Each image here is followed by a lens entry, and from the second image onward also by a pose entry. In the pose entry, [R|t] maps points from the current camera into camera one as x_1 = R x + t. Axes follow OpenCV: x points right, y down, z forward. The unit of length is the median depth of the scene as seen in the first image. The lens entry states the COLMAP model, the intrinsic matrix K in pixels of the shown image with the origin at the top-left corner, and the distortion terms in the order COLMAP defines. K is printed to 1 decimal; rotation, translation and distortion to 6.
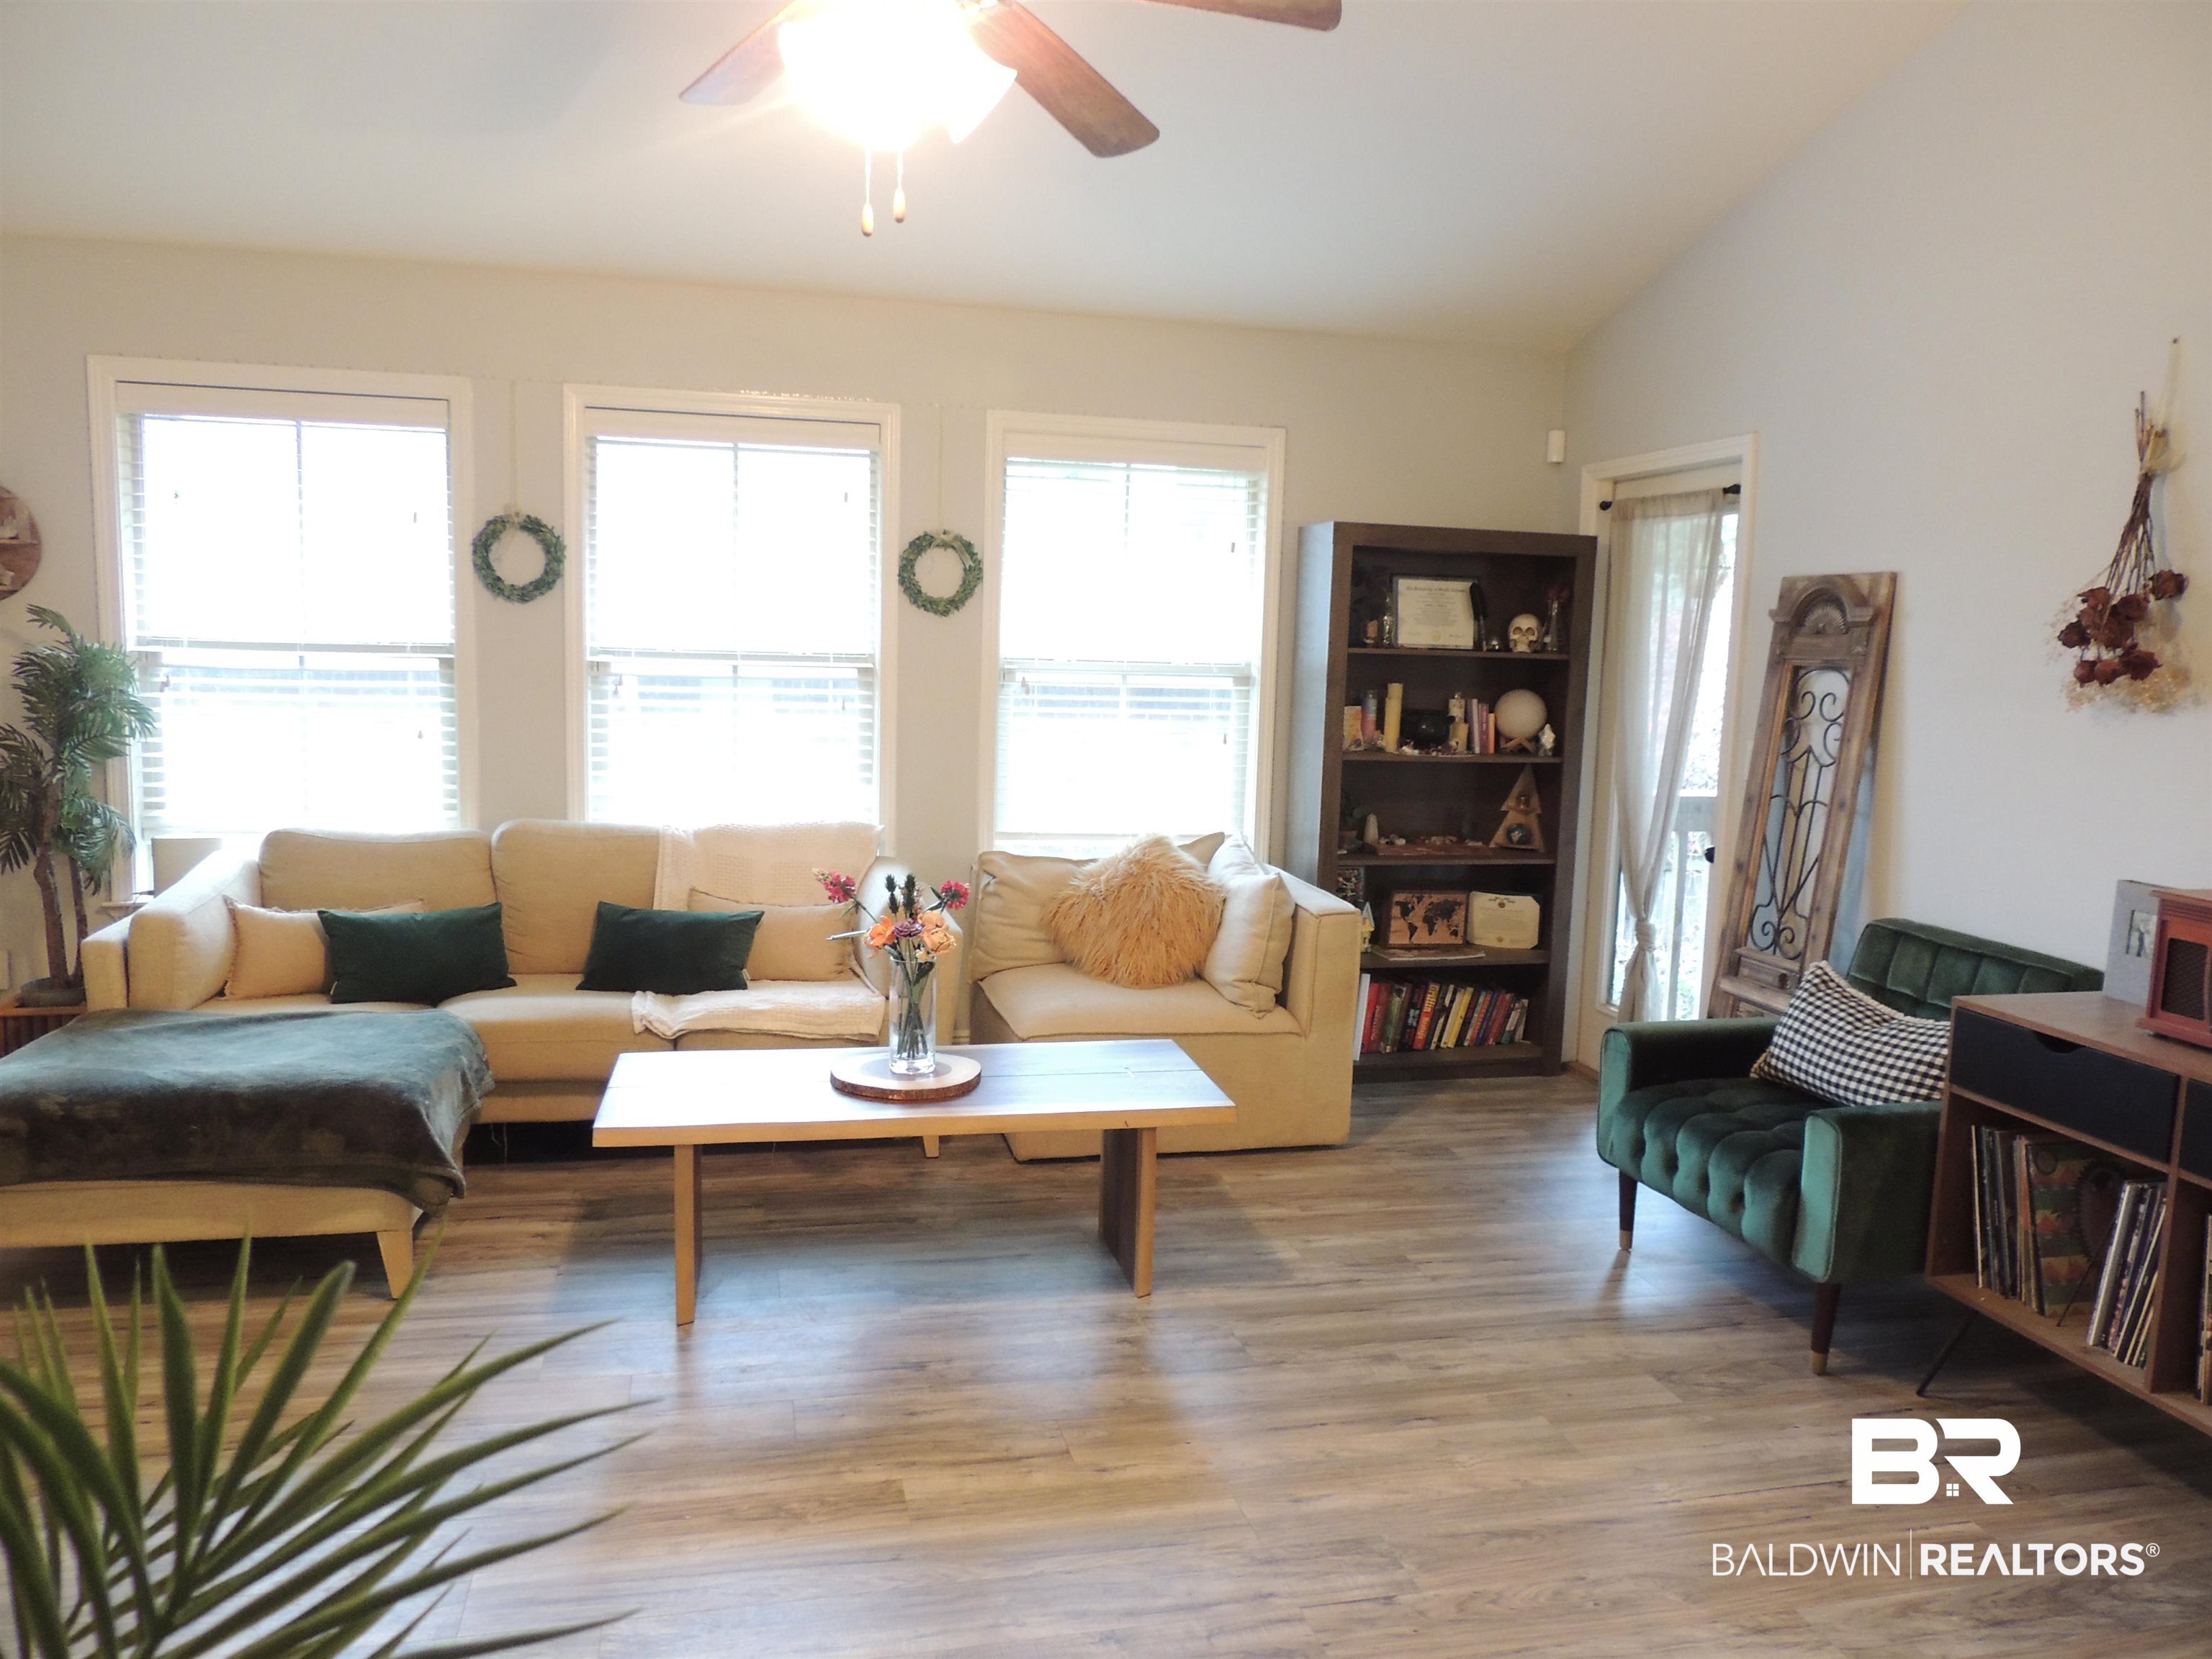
lens RADIAL K [[1564.6, 0, 1103.7], [0, 1564.6, 832.9], [0, 0, 1]] dist [-0.012730, -0.008452]
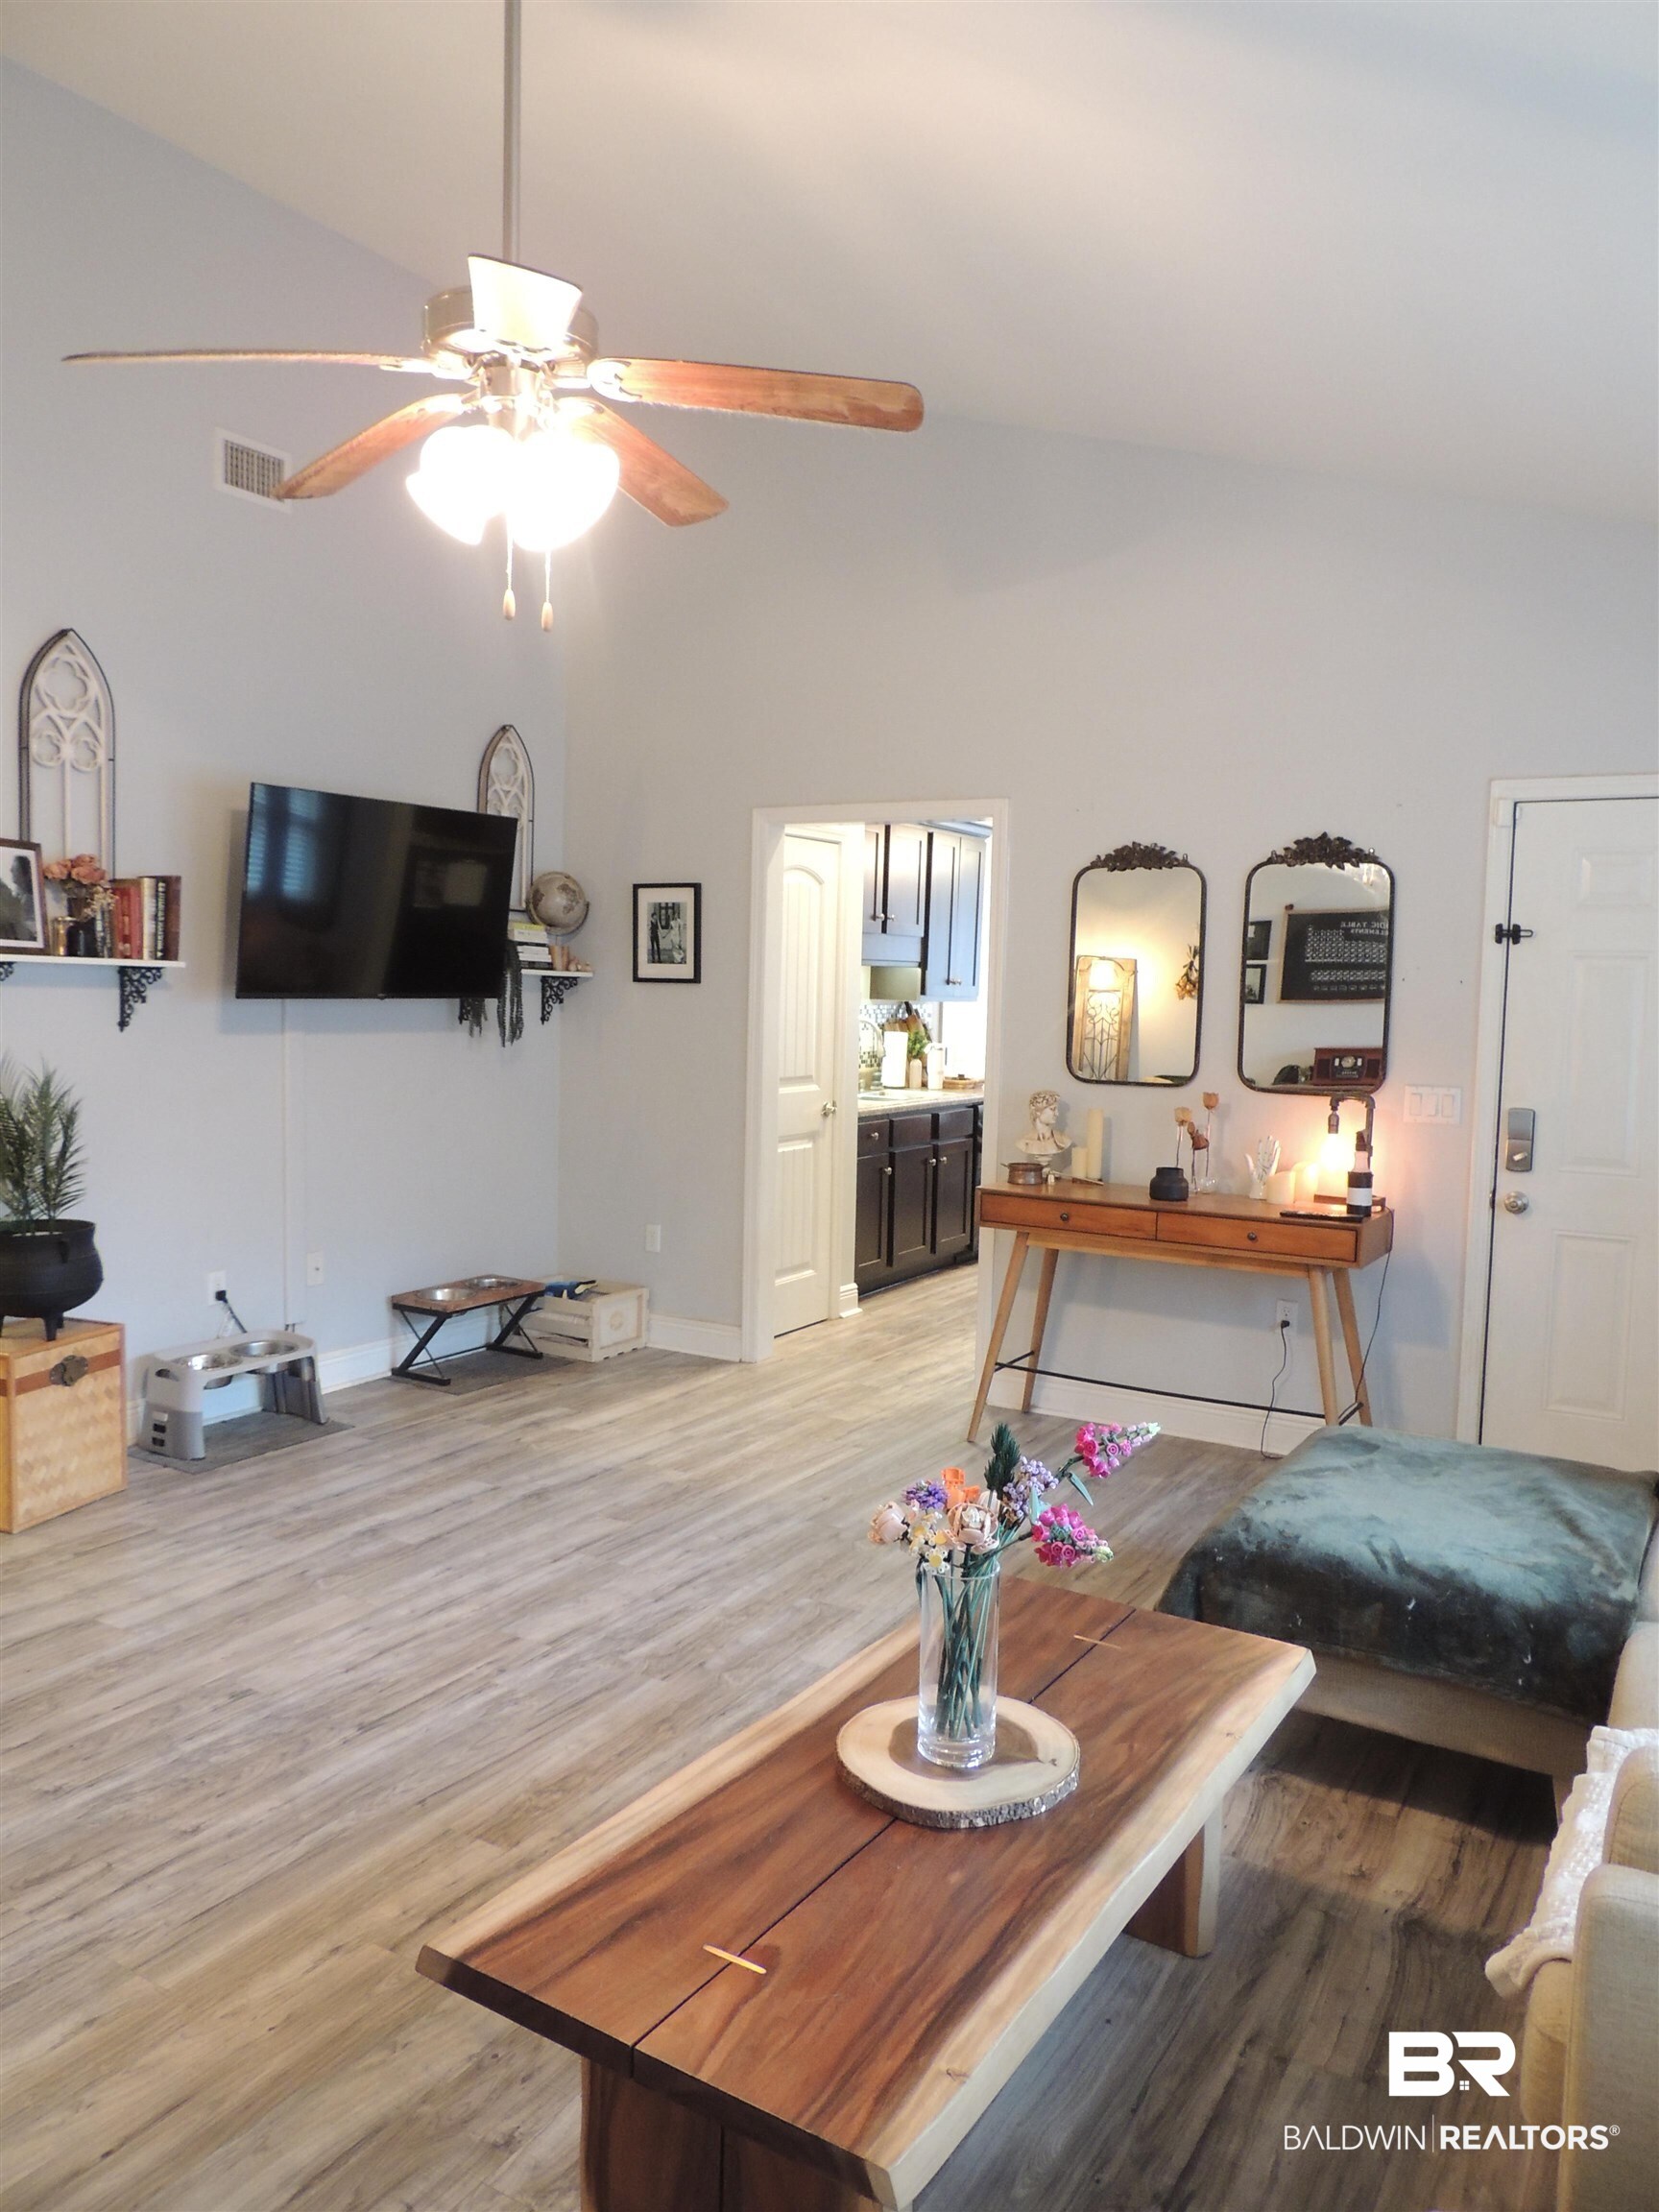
lens RADIAL K [[1564.6, 0, 832.7], [0, 1564.6, 1111.3], [0, 0, 1]] dist [-0.012730, -0.008452]
pose [[-0.693579, 0.014883, -0.720227, 0.427690], [-0.130795, 0.980568, 0.146218, -0.213396], [0.708407, 0.195616, -0.678155, 1.712041]]
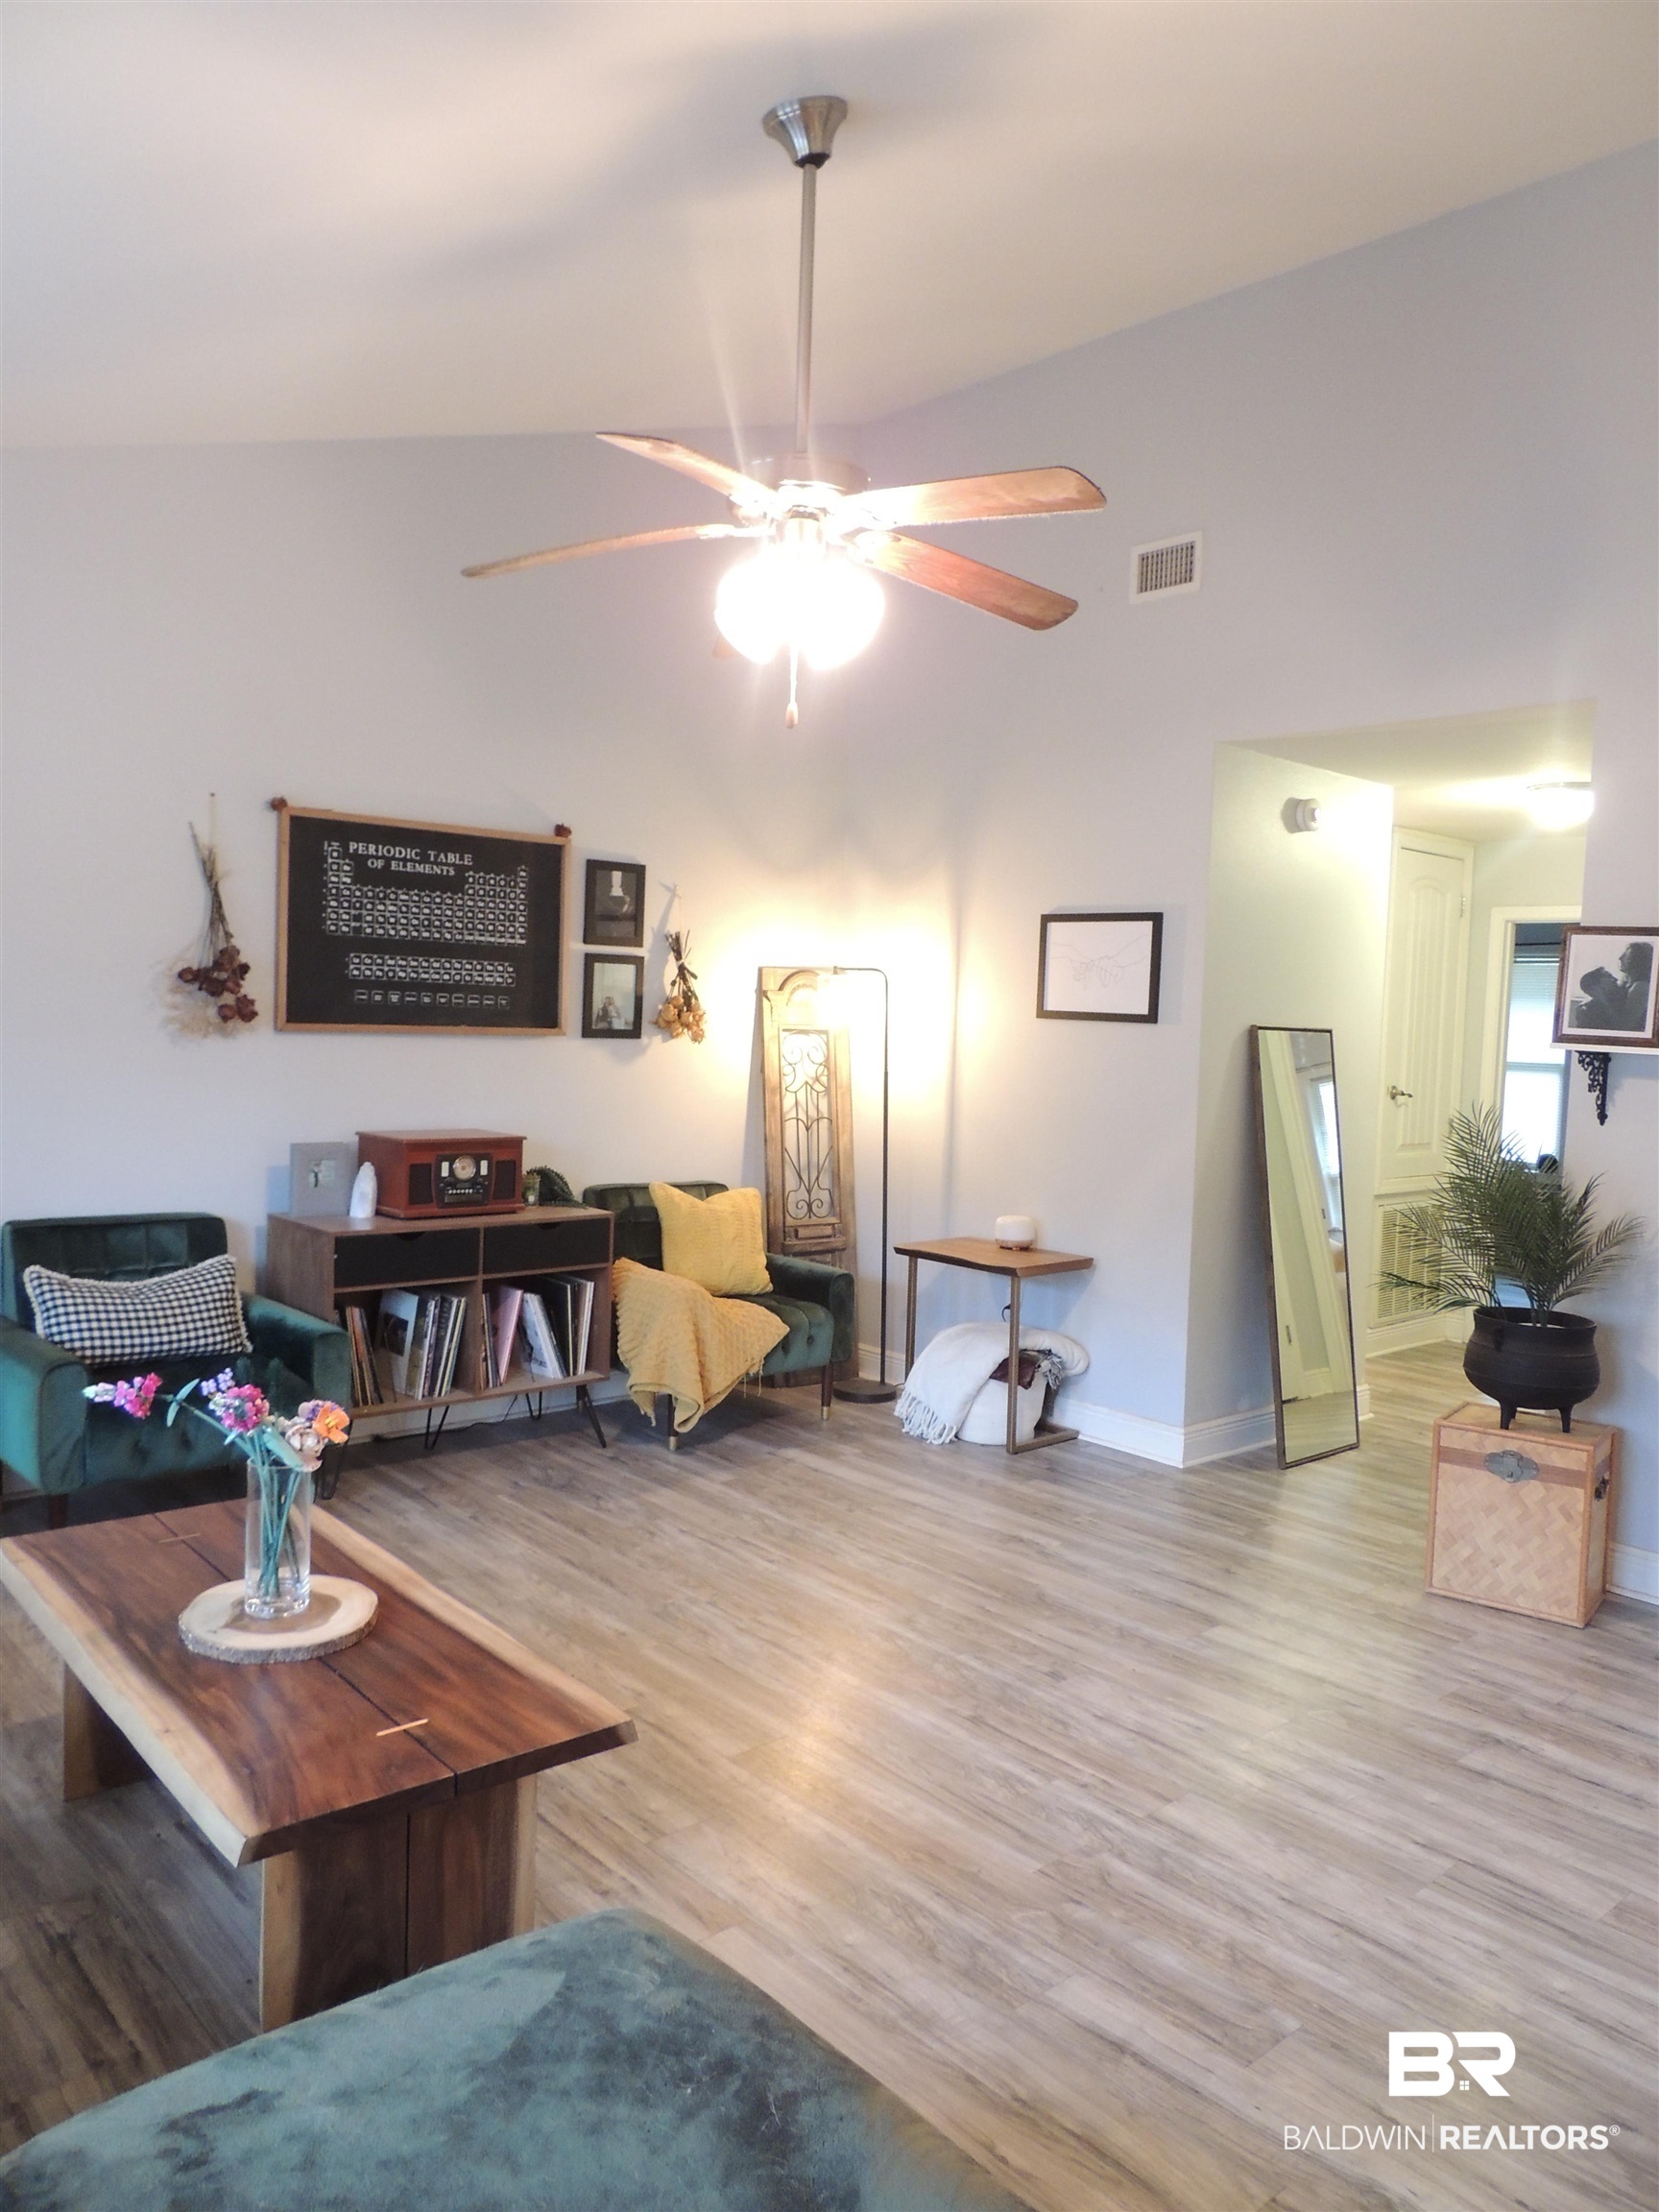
lens RADIAL K [[1564.6, 0, 836.8], [0, 1564.6, 1099.7], [0, 0, 1]] dist [-0.012730, -0.008452]
pose [[-0.476261, -0.091348, 0.874546, -1.136811], [0.055239, 0.989516, 0.133439, -0.222708], [-0.877567, 0.111861, -0.466222, 1.409931]]
